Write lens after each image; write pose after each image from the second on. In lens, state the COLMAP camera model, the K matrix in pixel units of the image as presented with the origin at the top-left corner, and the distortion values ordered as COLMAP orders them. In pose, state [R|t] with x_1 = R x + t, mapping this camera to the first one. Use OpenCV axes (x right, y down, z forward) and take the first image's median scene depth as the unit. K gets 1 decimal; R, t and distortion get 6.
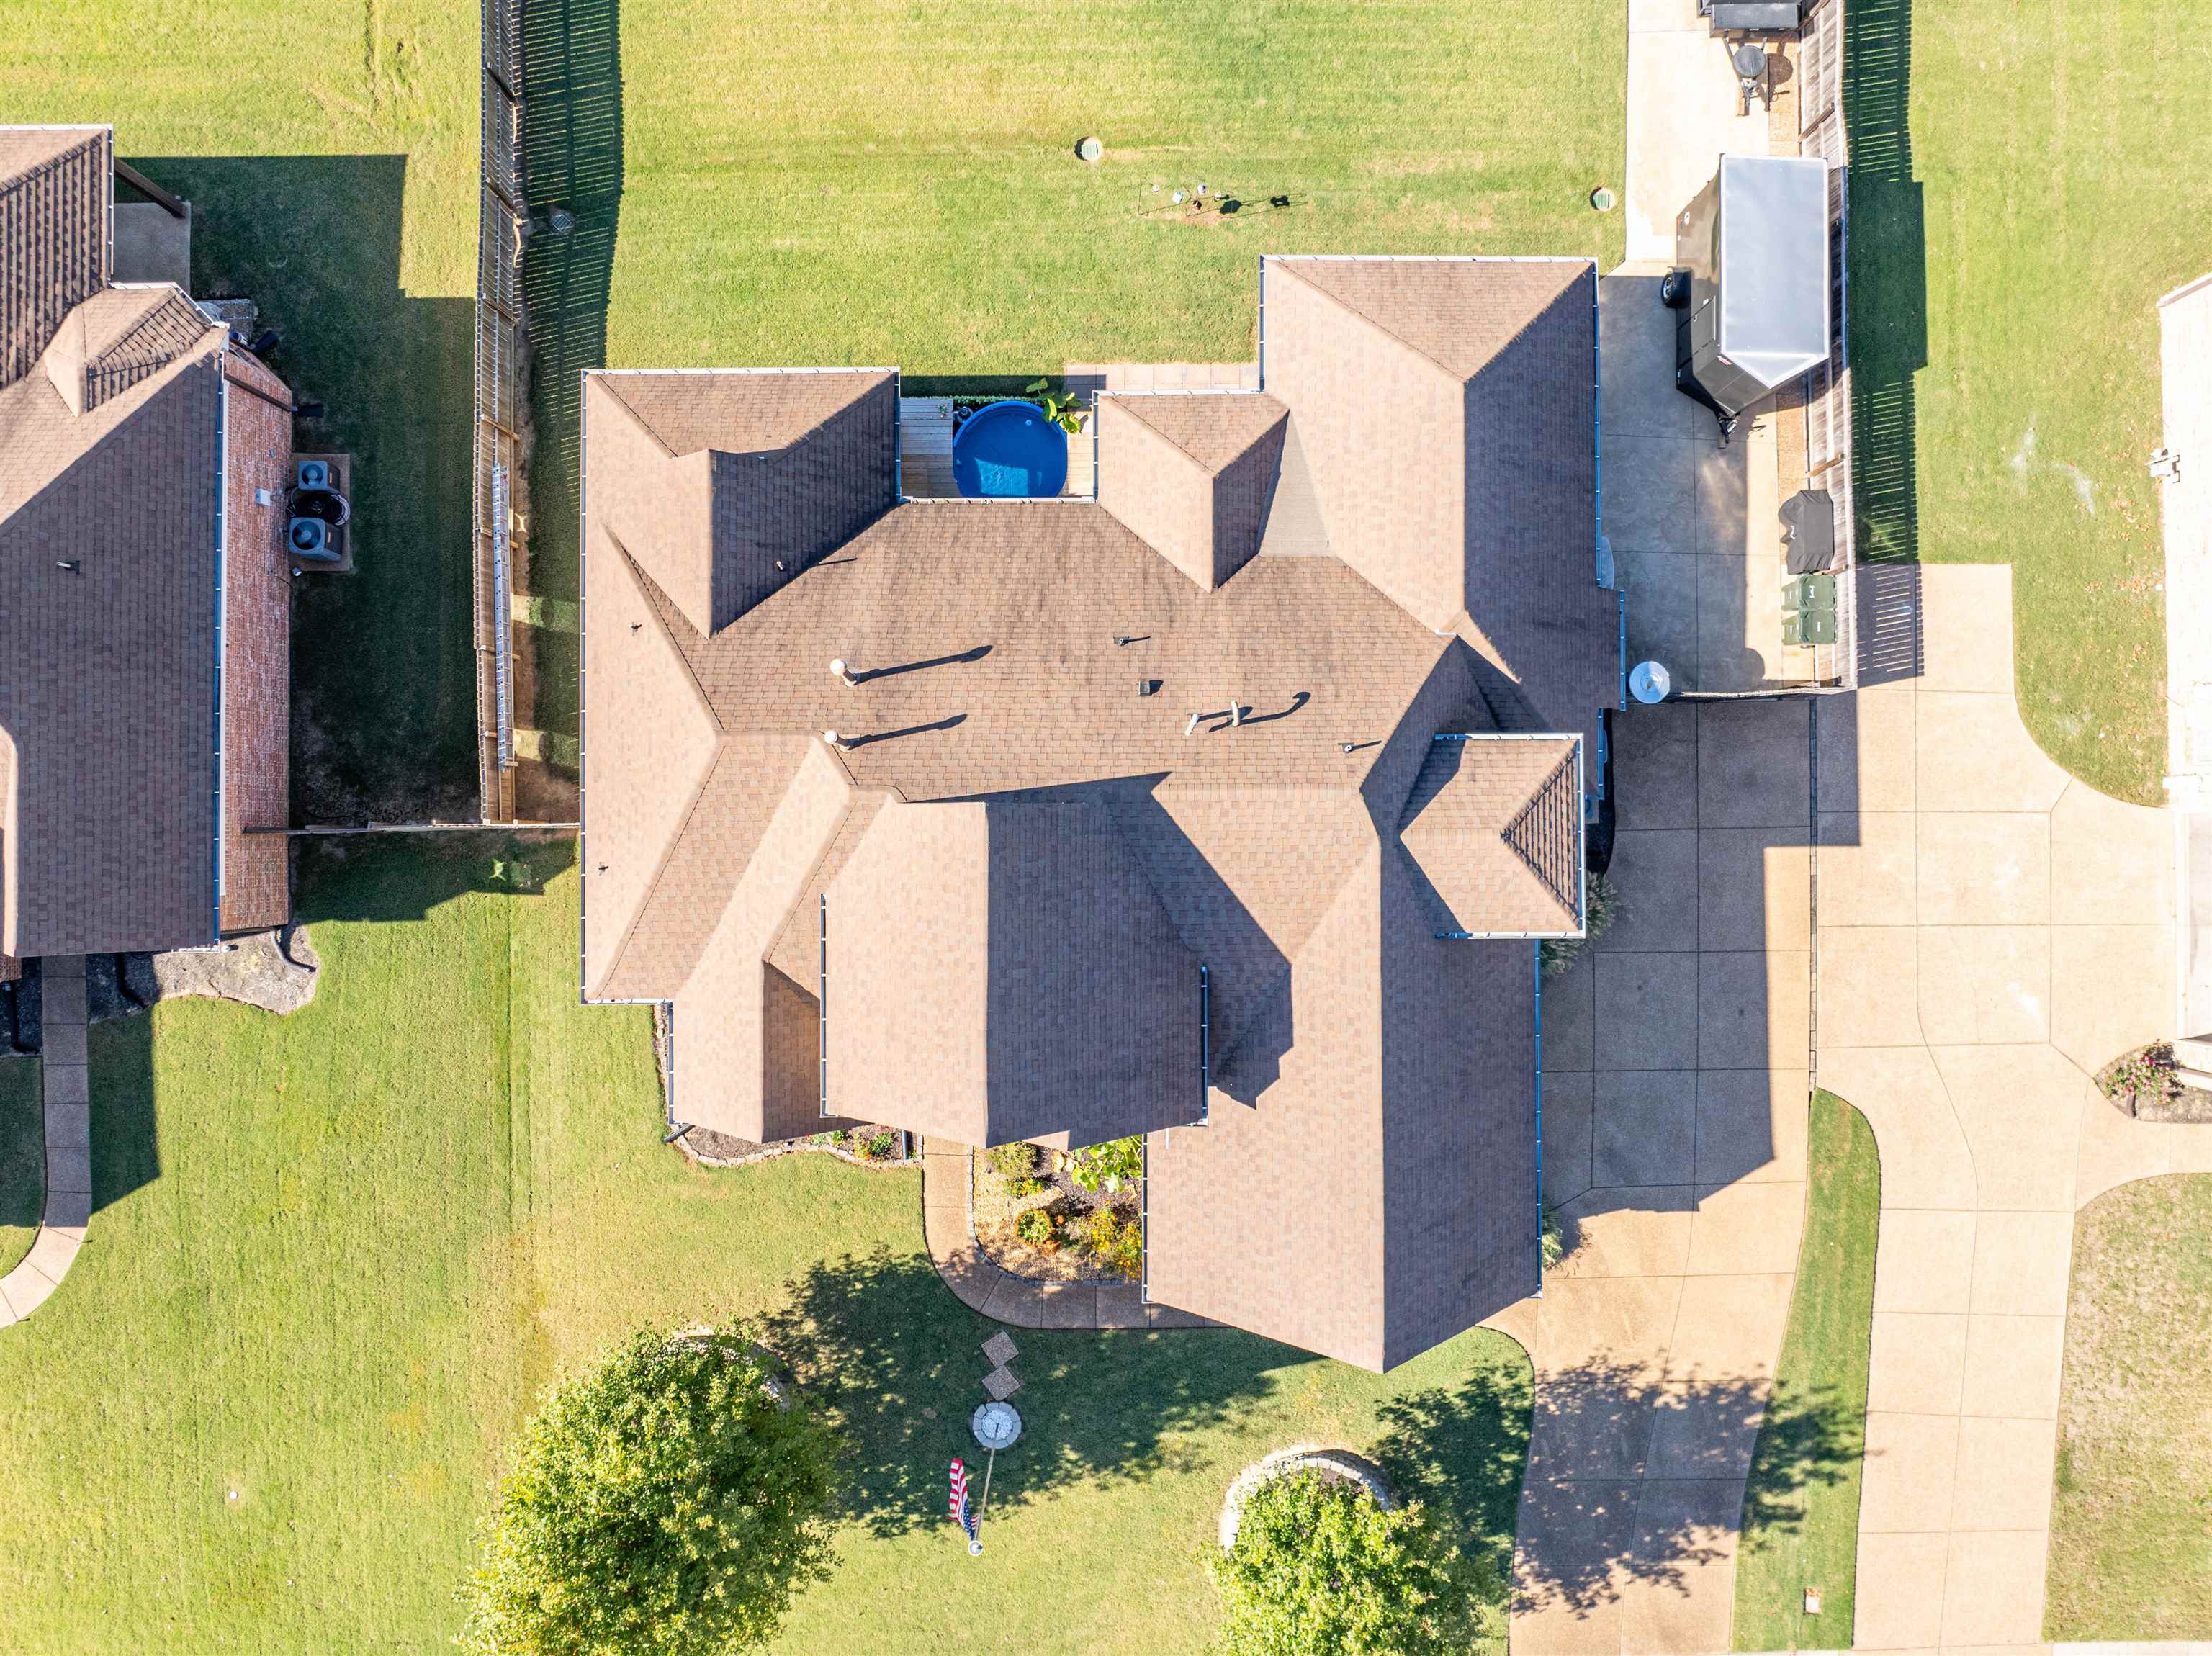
lens RADIAL K [[1535.1, 0, 1106.0], [0, 1535.1, 828.0], [0, 0, 1]] dist [-0.052954, 0.000127]
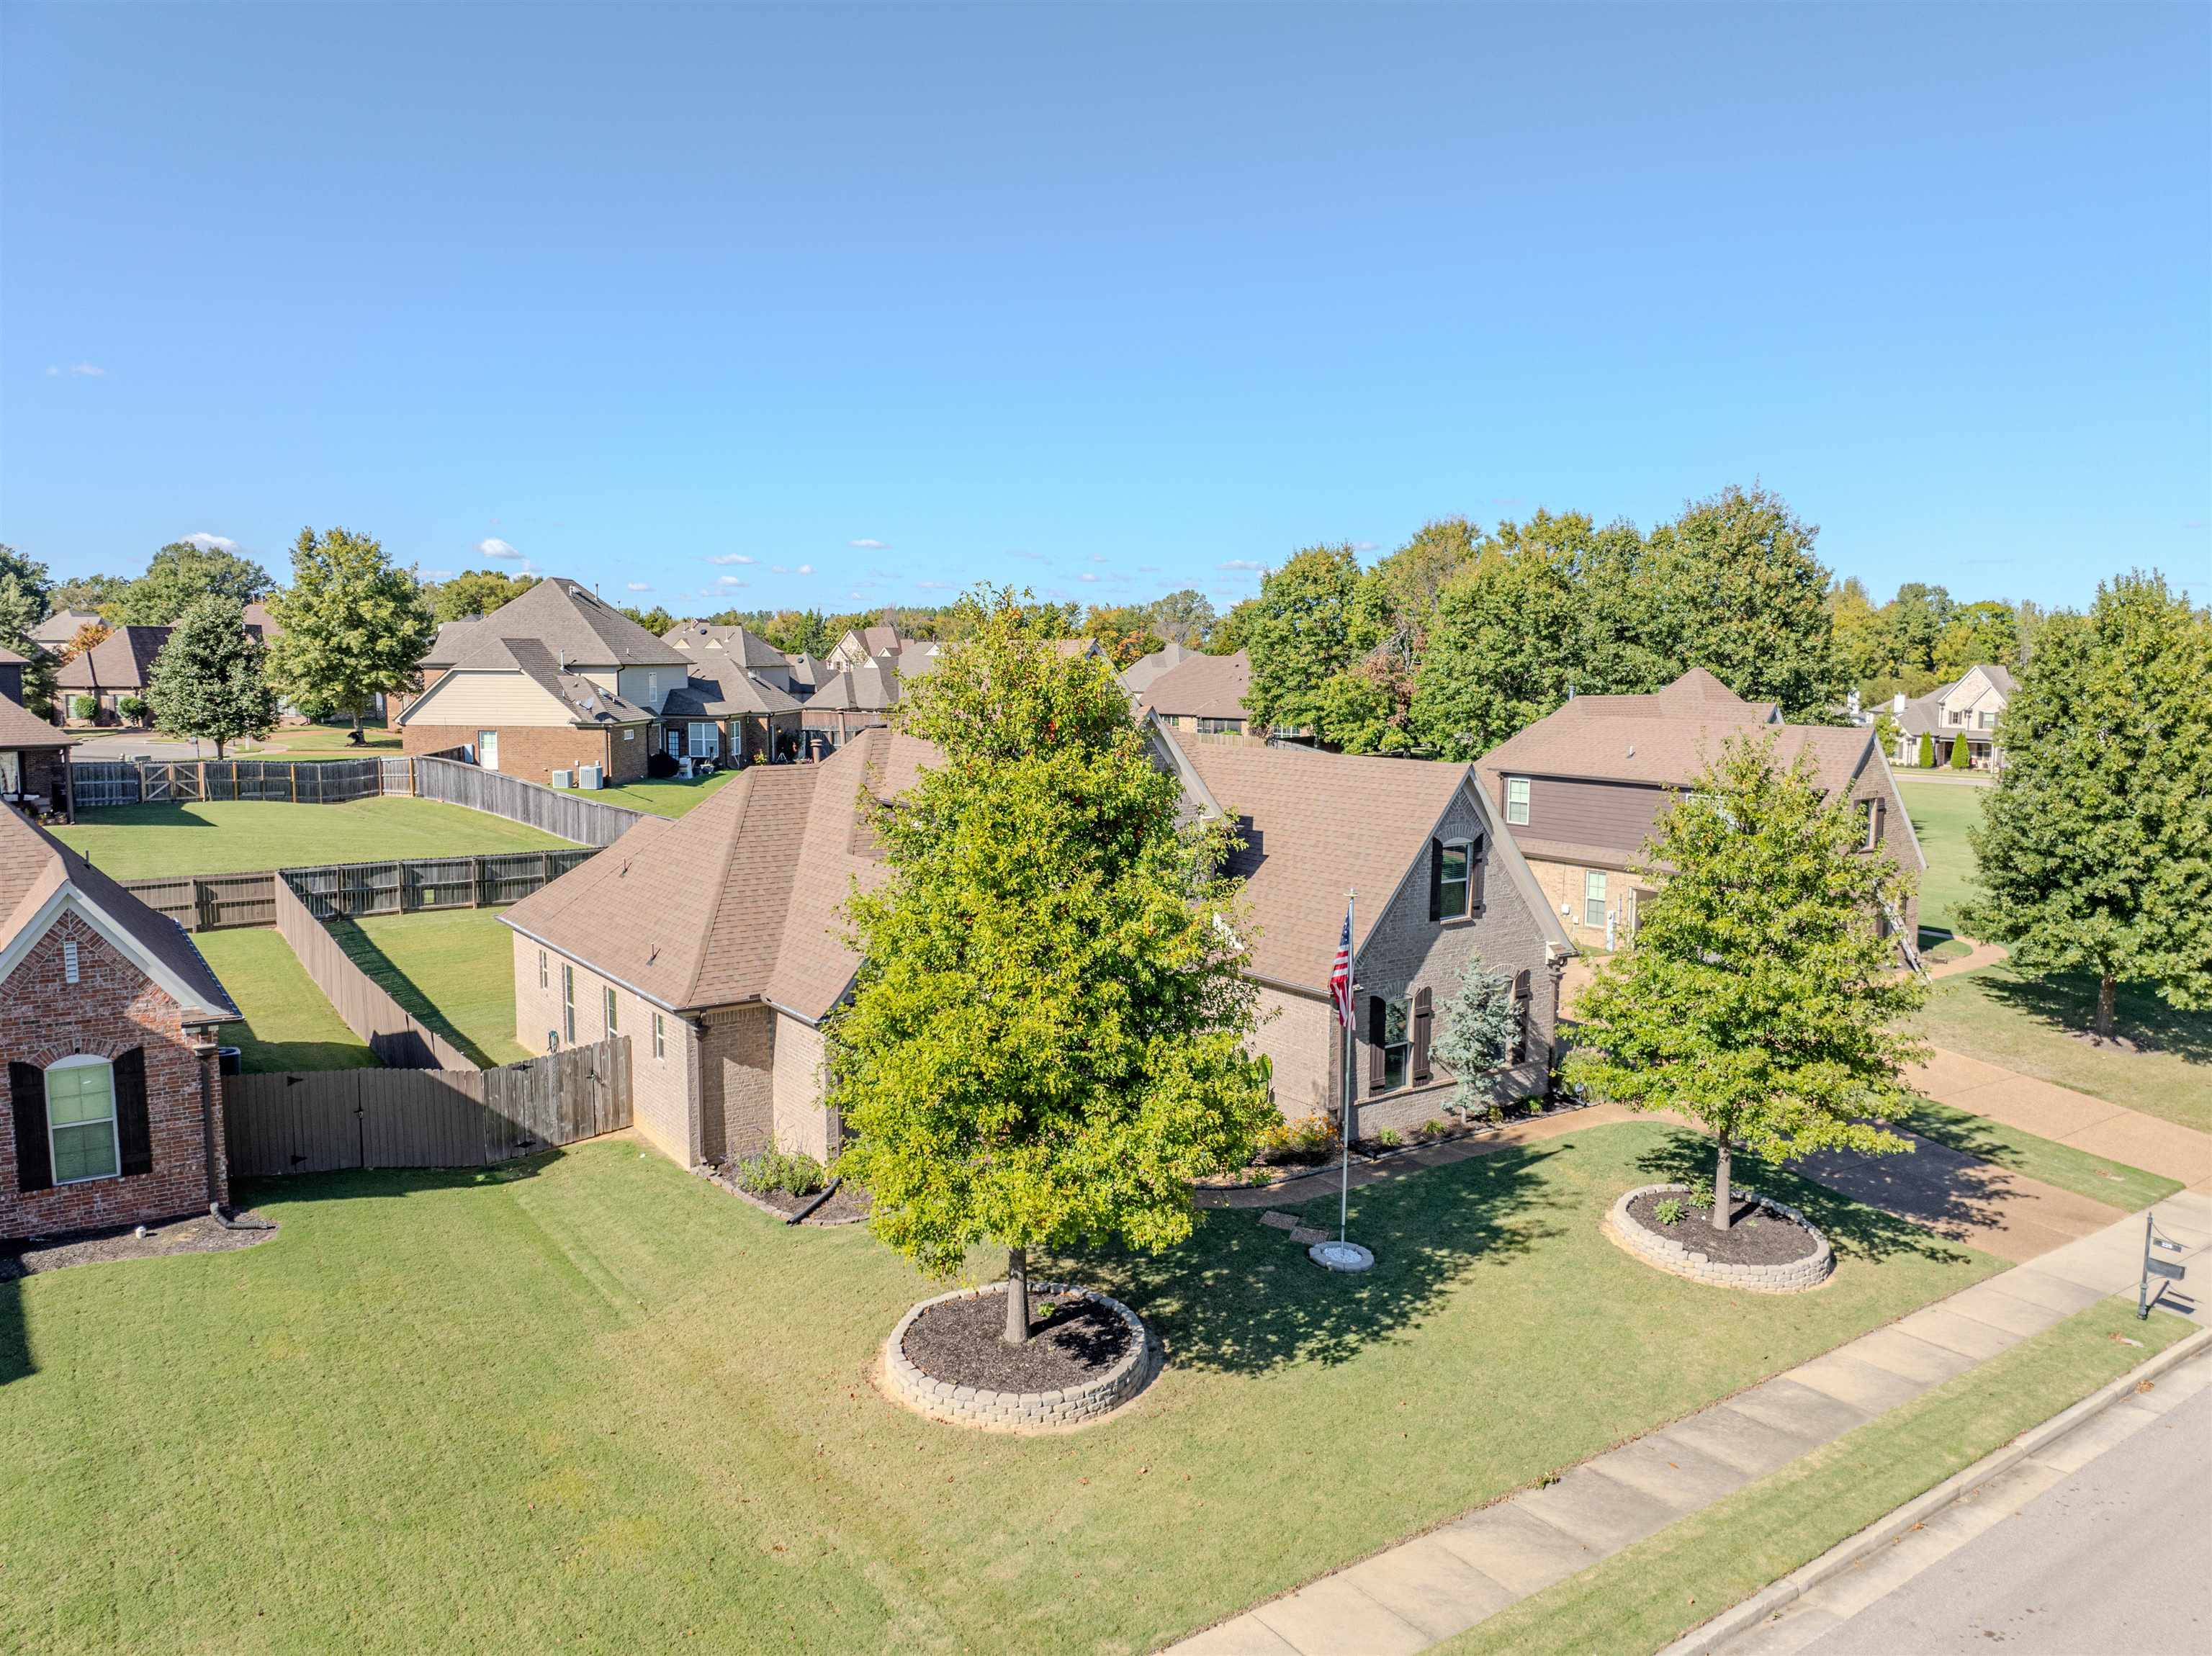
lens RADIAL K [[1563.8, 0, 1118.1], [0, 1563.8, 814.7], [0, 0, 1]] dist [-0.042679, 0.002351]
pose [[0.811827, -0.057817, 0.581028, -0.597925], [0.583788, 0.099690, -0.805763, 0.922582], [-0.011336, 0.993337, 0.114684, 0.676895]]
